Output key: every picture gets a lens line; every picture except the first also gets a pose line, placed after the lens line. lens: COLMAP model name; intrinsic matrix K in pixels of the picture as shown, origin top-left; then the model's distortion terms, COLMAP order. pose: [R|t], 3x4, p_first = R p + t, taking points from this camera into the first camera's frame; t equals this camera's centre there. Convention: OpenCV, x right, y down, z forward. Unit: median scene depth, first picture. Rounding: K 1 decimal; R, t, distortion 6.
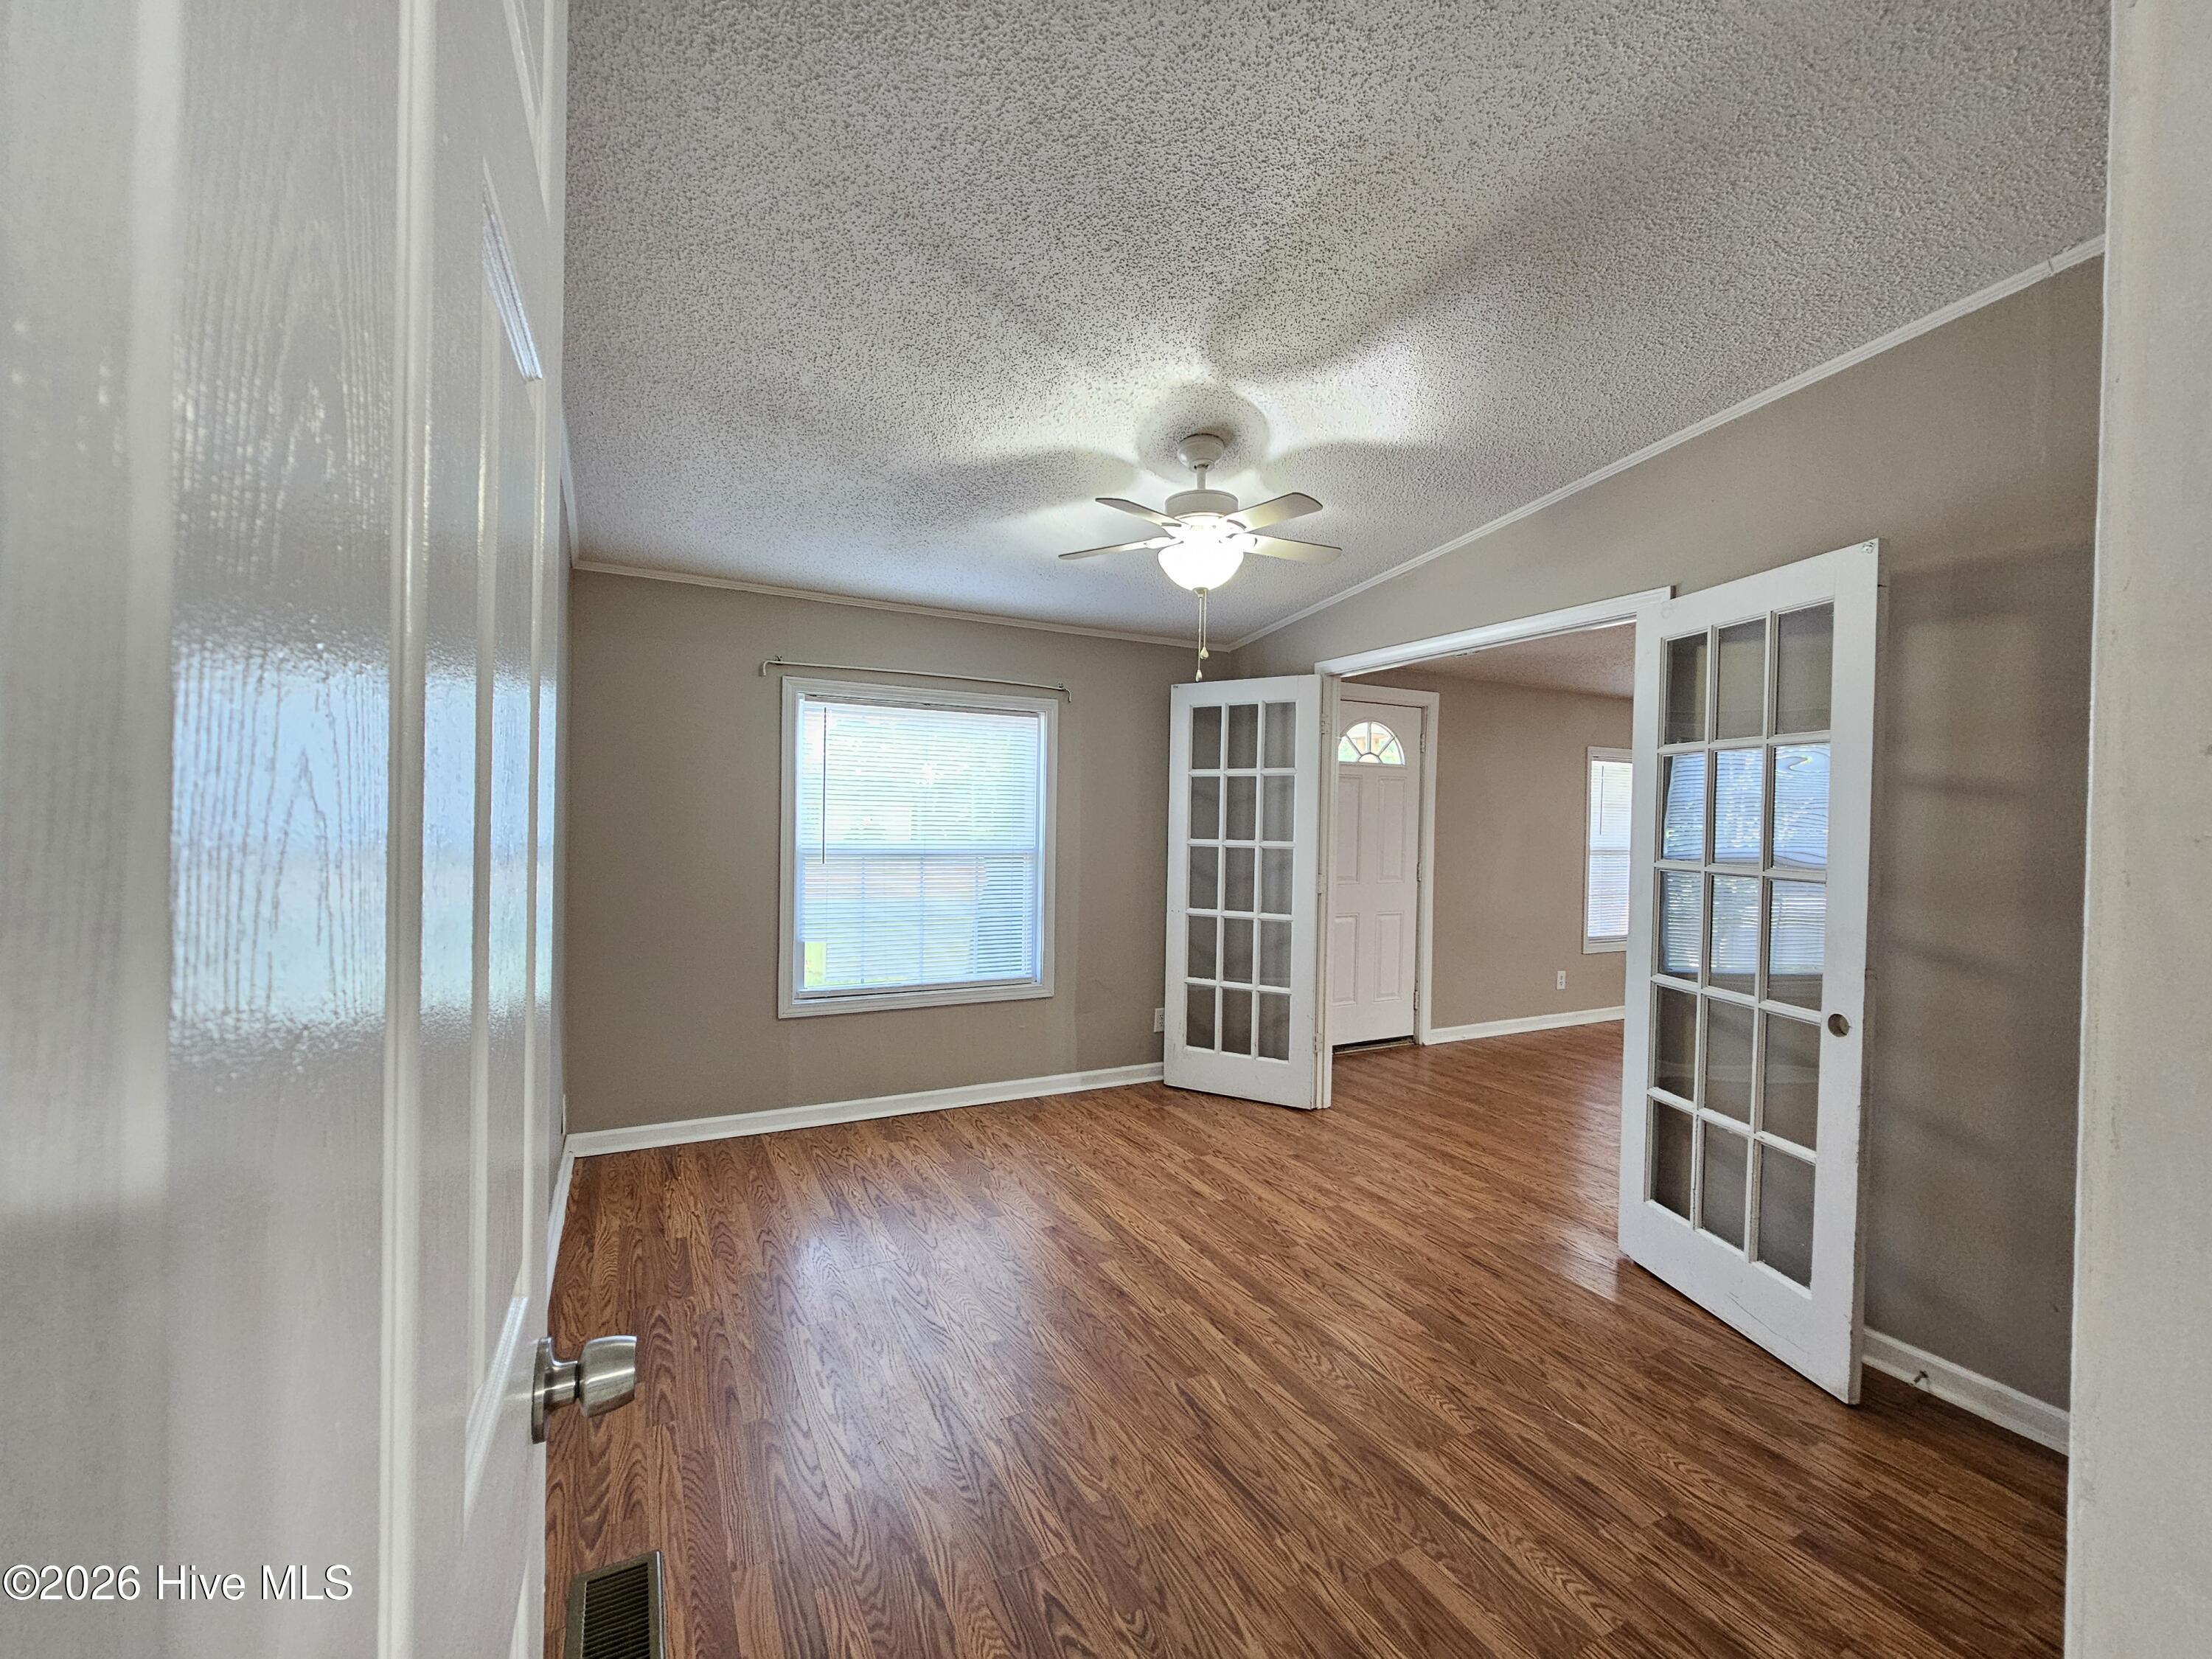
lens RADIAL K [[909.8, 0, 1111.1], [0, 909.8, 829.3], [0, 0, 1]] dist [0.000421, 0.000108]
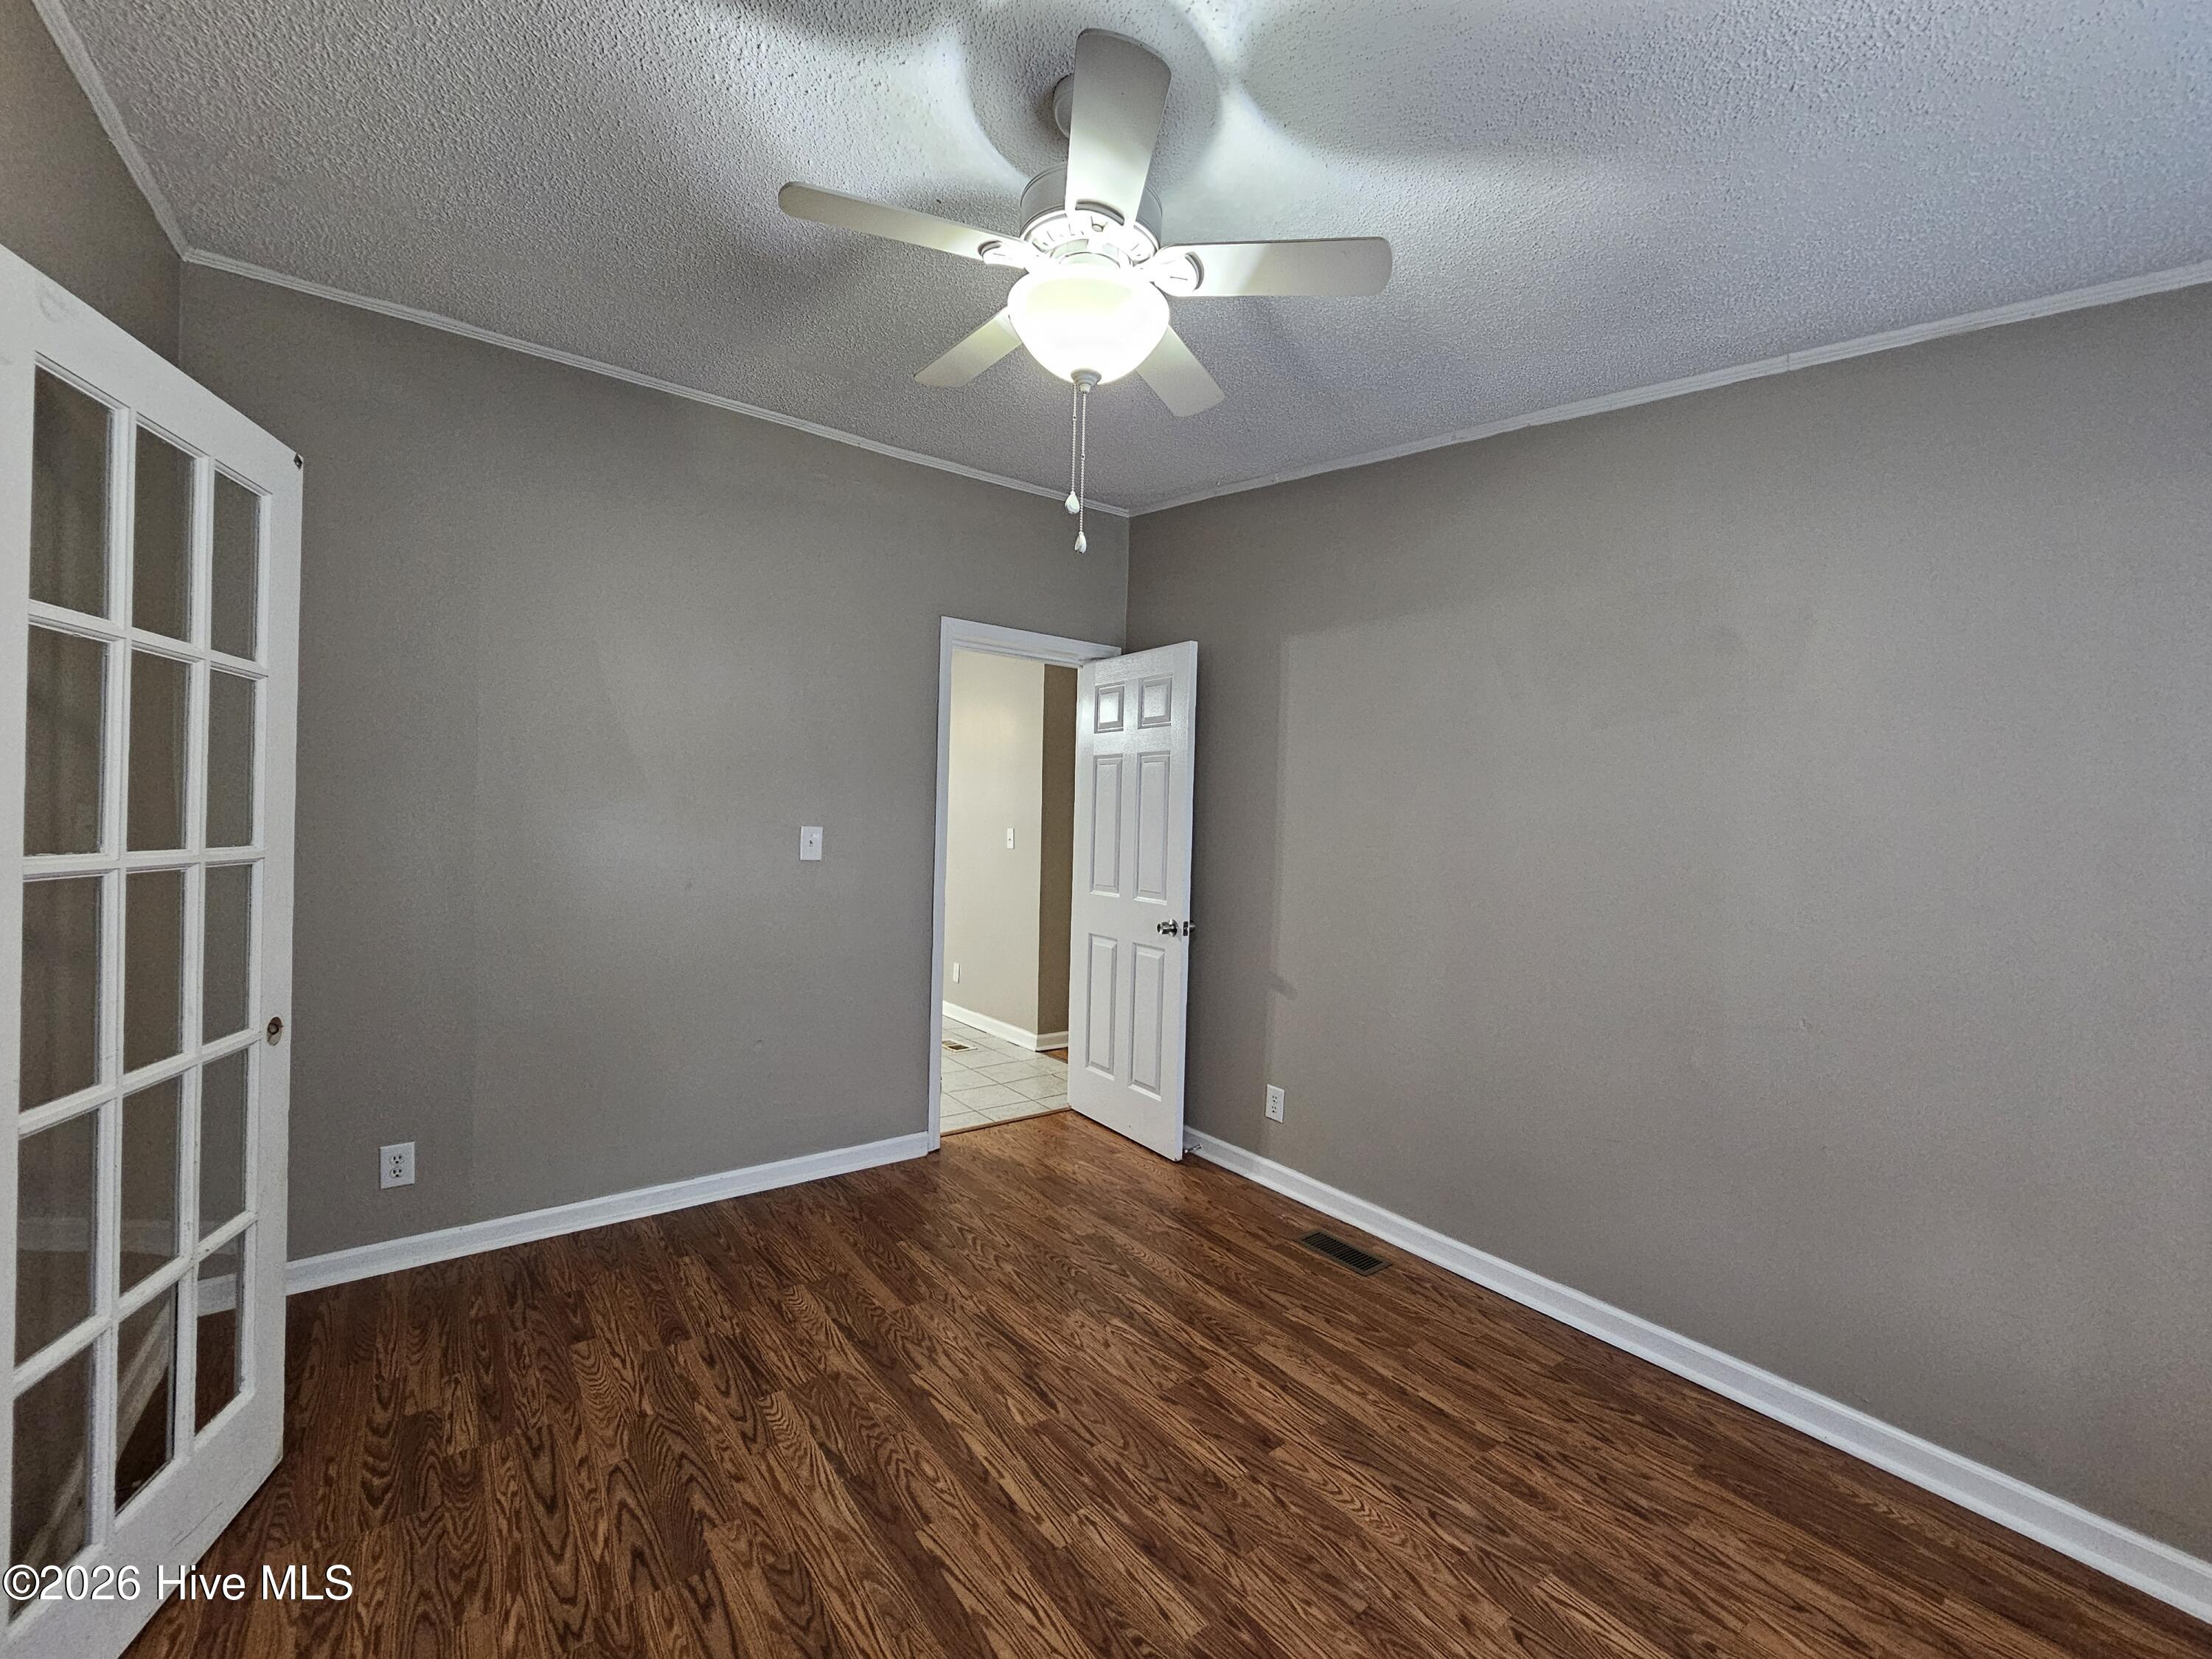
lens RADIAL K [[909.8, 0, 1111.1], [0, 909.8, 829.3], [0, 0, 1]] dist [0.000421, 0.000108]
pose [[-0.986134, -0.045651, -0.159547, 0.209351], [-0.048921, 0.998664, 0.016625, -0.017252], [0.158575, 0.024200, -0.987050, 2.057723]]
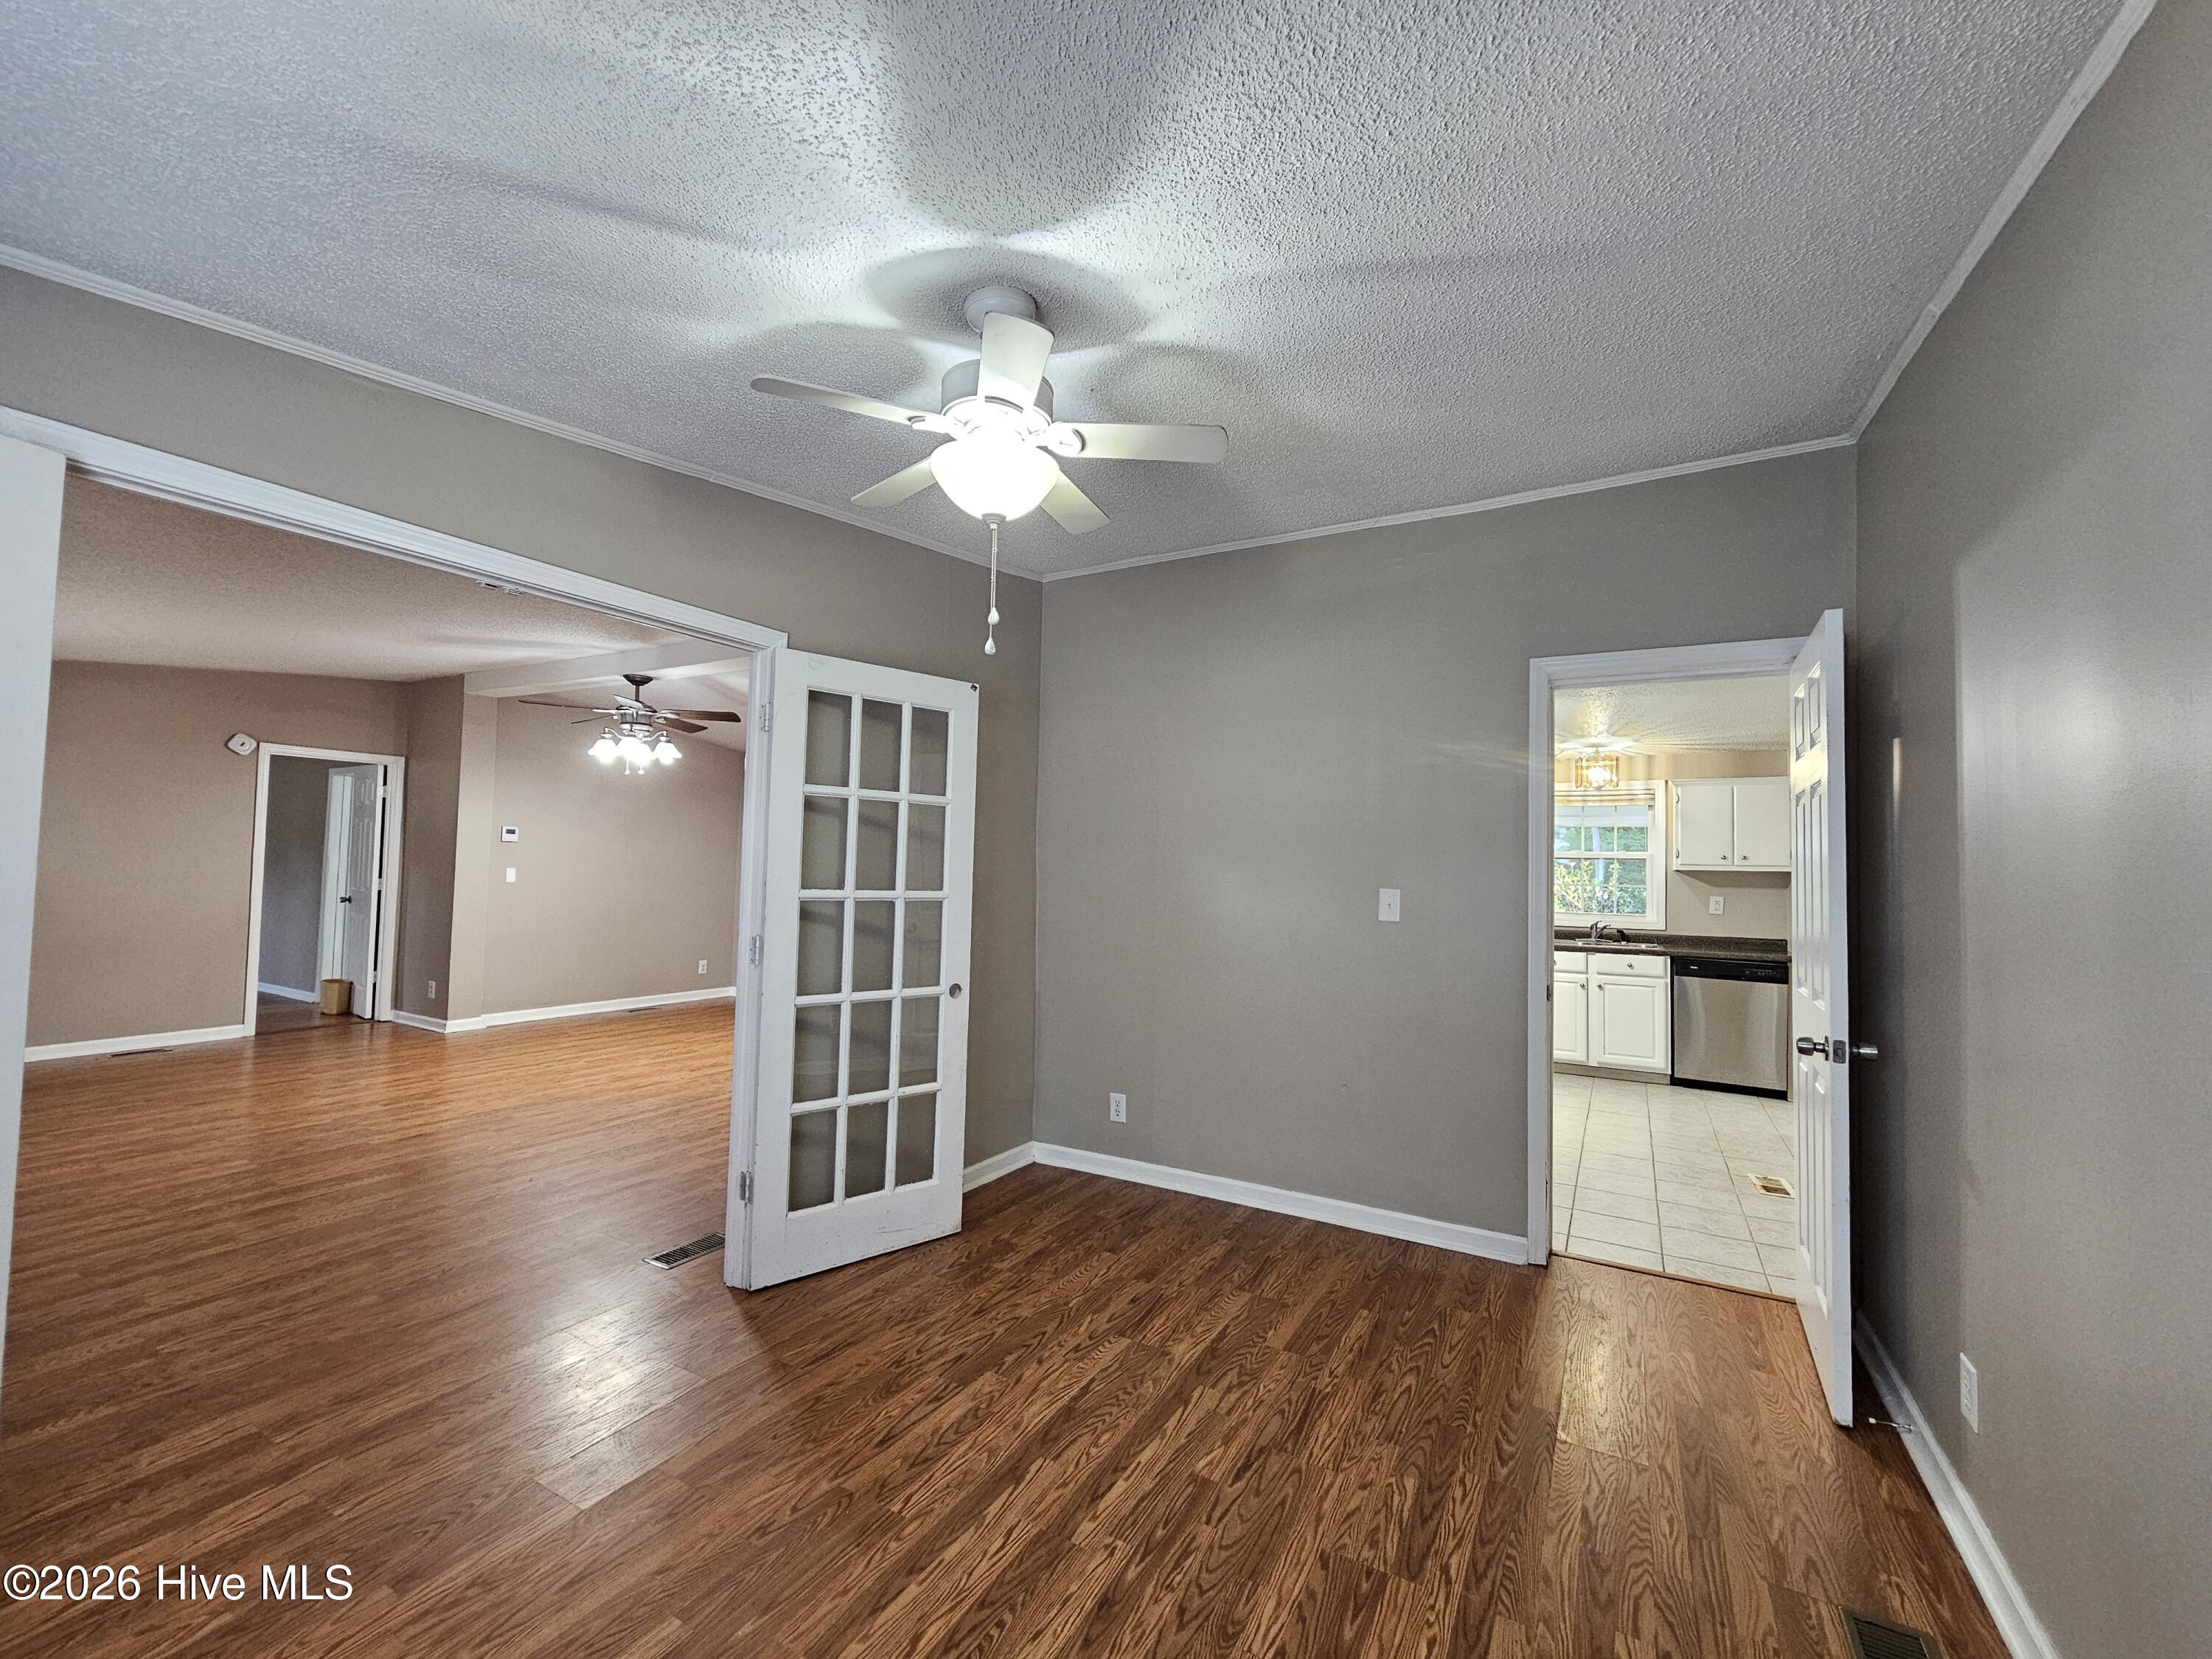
lens RADIAL K [[909.3, 0, 1120.3], [0, 909.3, 832.5], [0, 0, 1]] dist [0.002764, 0.000037]
pose [[-0.545253, -0.000014, 0.838271, -0.682740], [-0.024218, 0.999583, -0.015736, -0.036585], [-0.837921, -0.028881, -0.545026, 1.721590]]
